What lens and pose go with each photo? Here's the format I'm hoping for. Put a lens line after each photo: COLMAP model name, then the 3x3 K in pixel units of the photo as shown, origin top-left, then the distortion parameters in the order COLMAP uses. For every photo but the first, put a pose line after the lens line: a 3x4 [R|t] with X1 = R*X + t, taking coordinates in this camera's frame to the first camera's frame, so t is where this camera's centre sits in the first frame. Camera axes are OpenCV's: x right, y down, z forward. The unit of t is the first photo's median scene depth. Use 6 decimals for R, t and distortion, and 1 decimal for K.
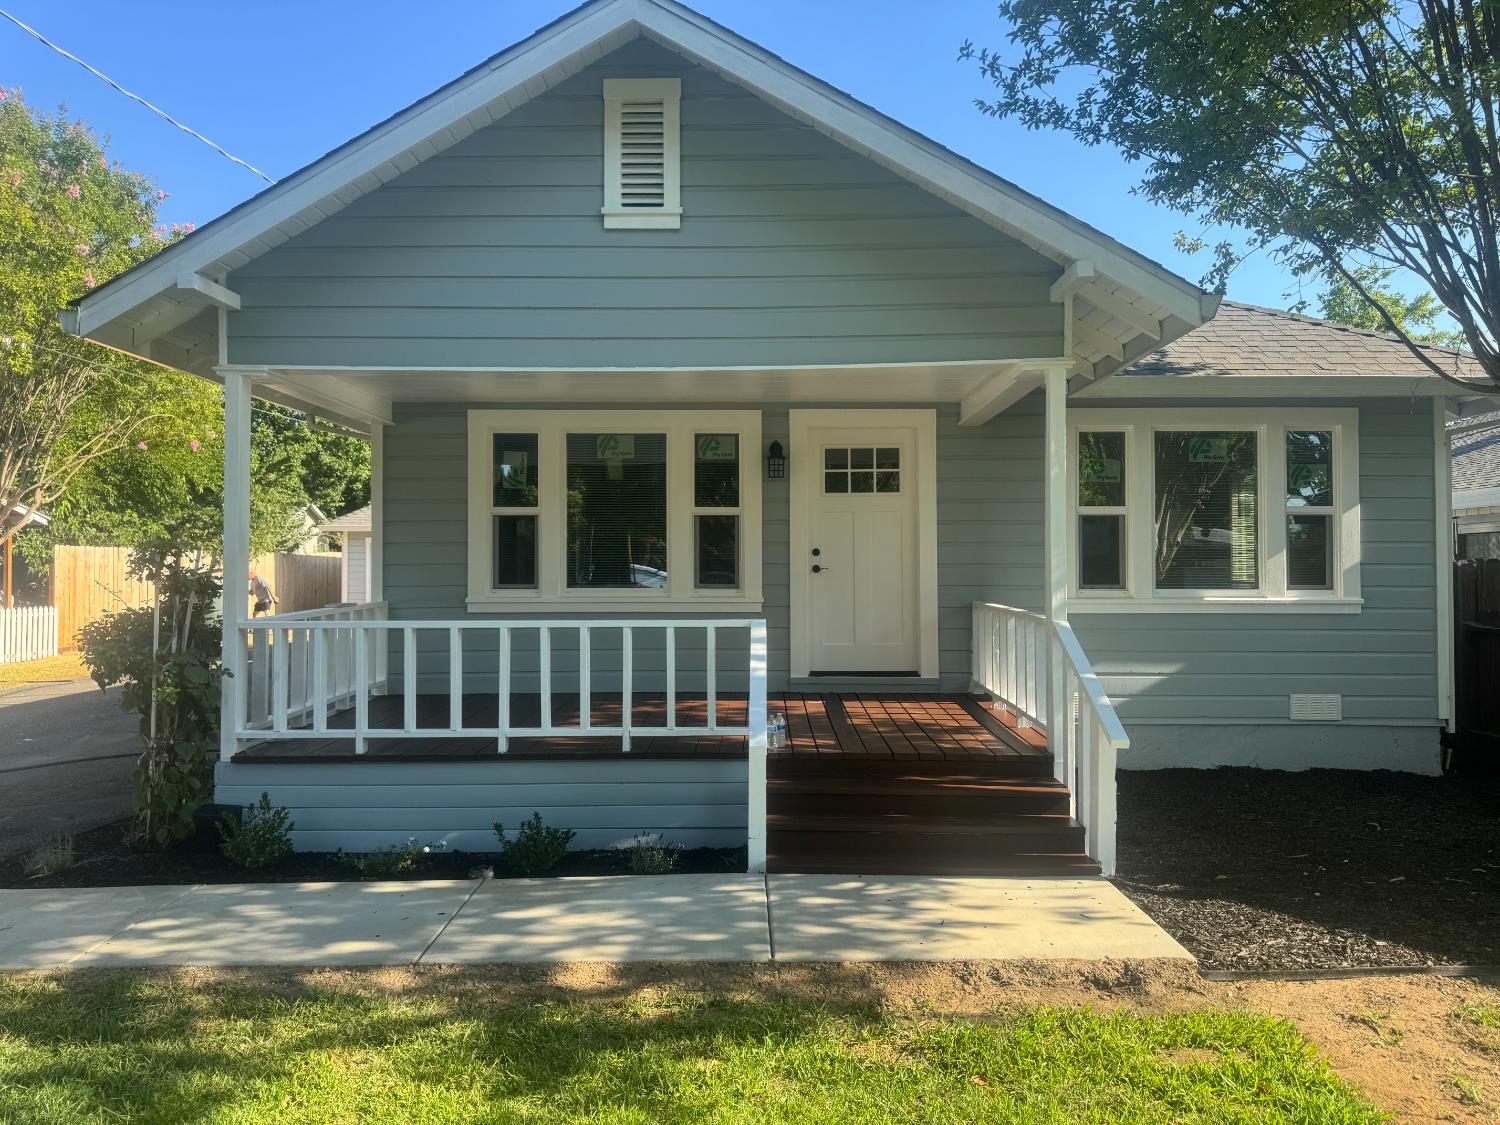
lens RADIAL K [[1038.1, 0, 757.7], [0, 1038.1, 550.8], [0, 0, 1]] dist [0.059340, -0.028731]
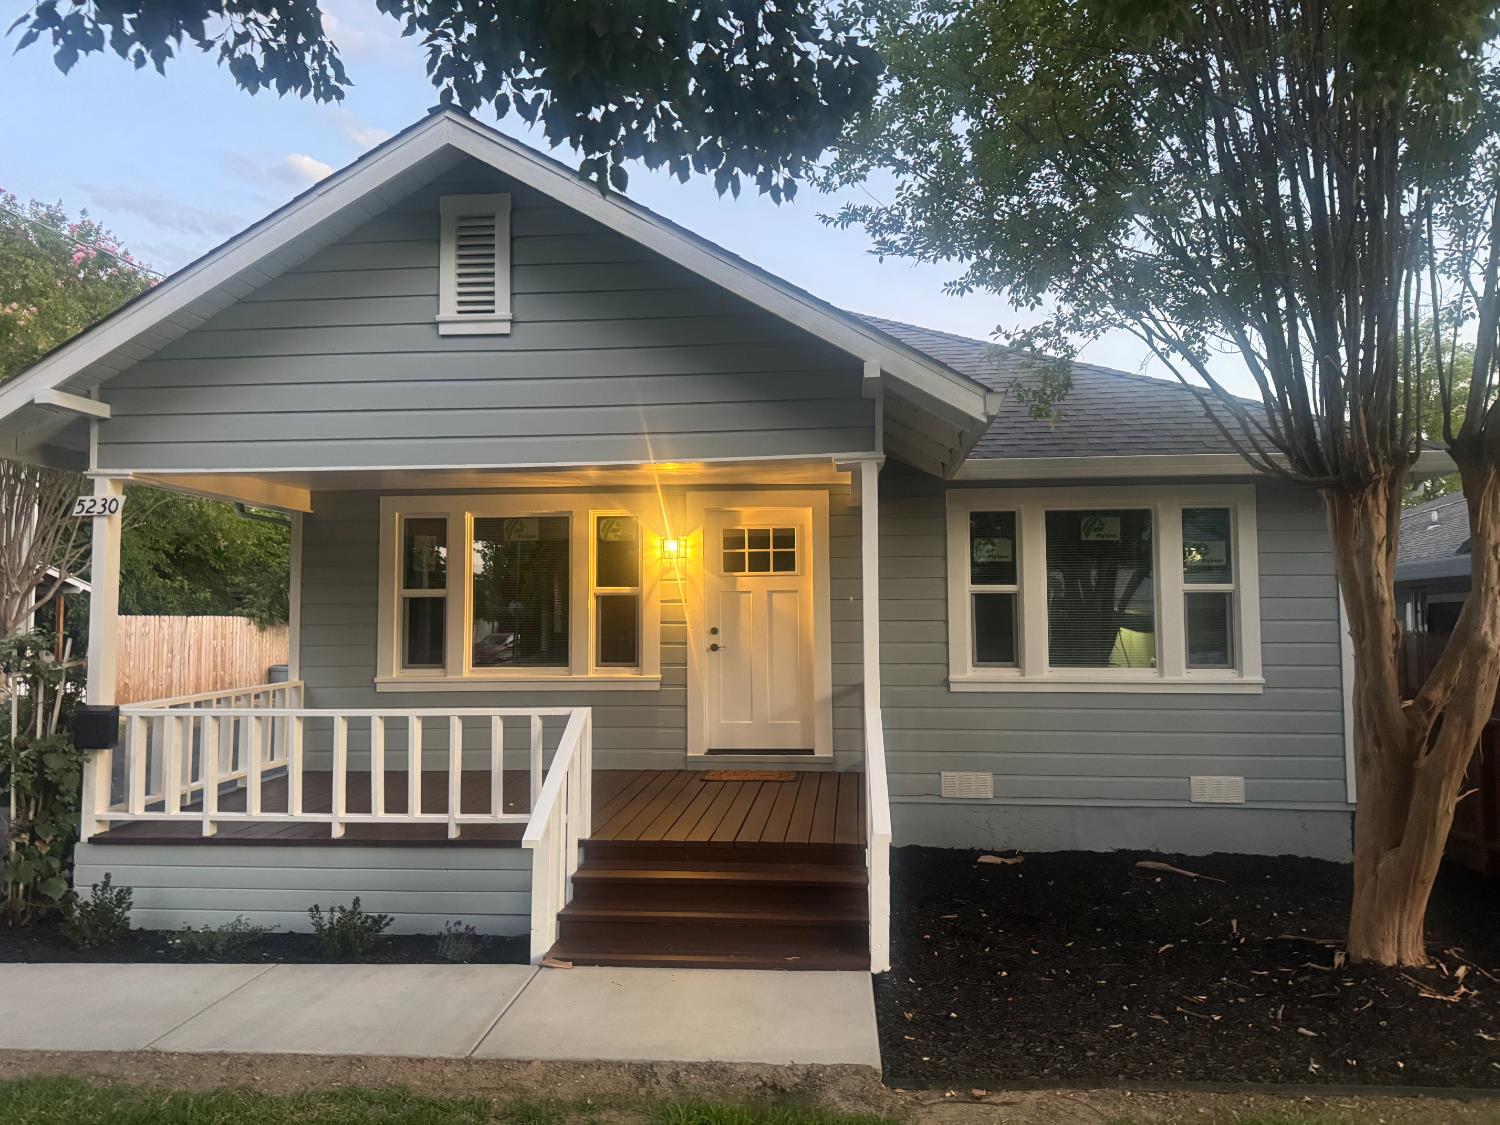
lens RADIAL K [[1038.1, 0, 755.1], [0, 1038.1, 567.1], [0, 0, 1]] dist [0.059340, -0.028731]
pose [[0.996838, -0.008334, -0.079027, 0.236715], [0.005516, 0.999343, -0.035817, -0.032953], [0.079274, 0.035268, 0.996229, -0.015849]]
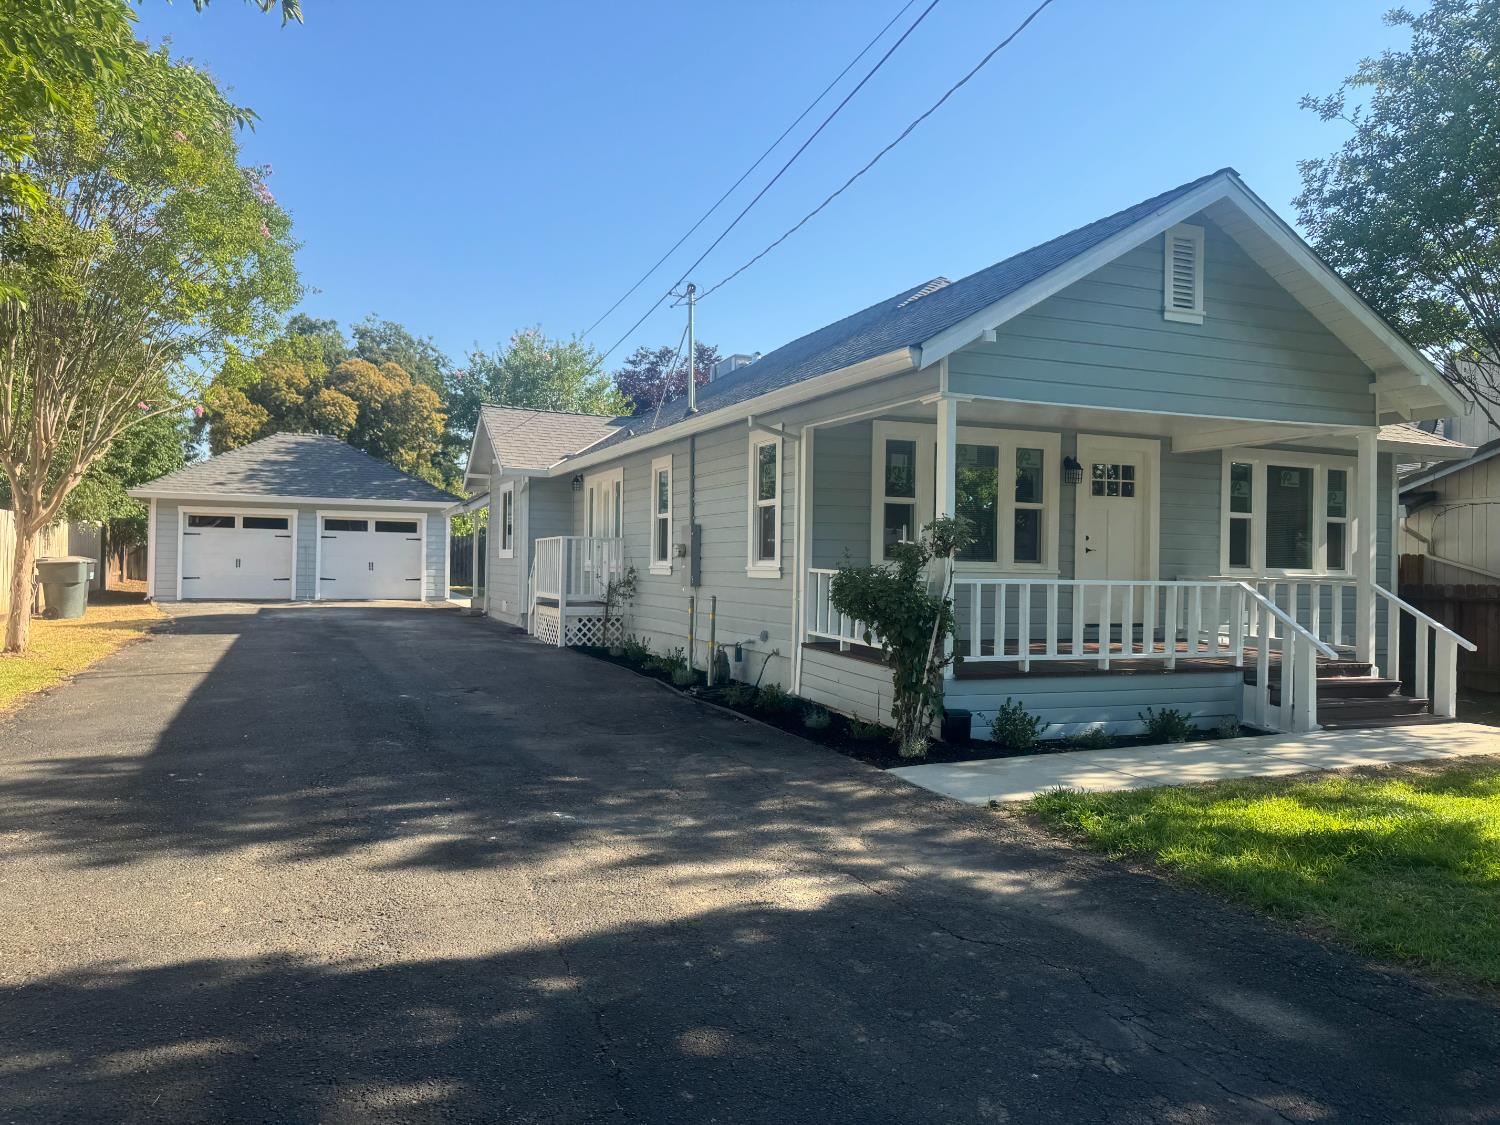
lens RADIAL K [[1038.1, 0, 746.8], [0, 1038.1, 567.8], [0, 0, 1]] dist [0.059340, -0.028731]
pose [[0.926066, 0.015218, 0.377056, -1.192009], [-0.029143, 0.999087, 0.031253, 0.014731], [-0.376236, -0.039931, 0.925663, -0.171533]]
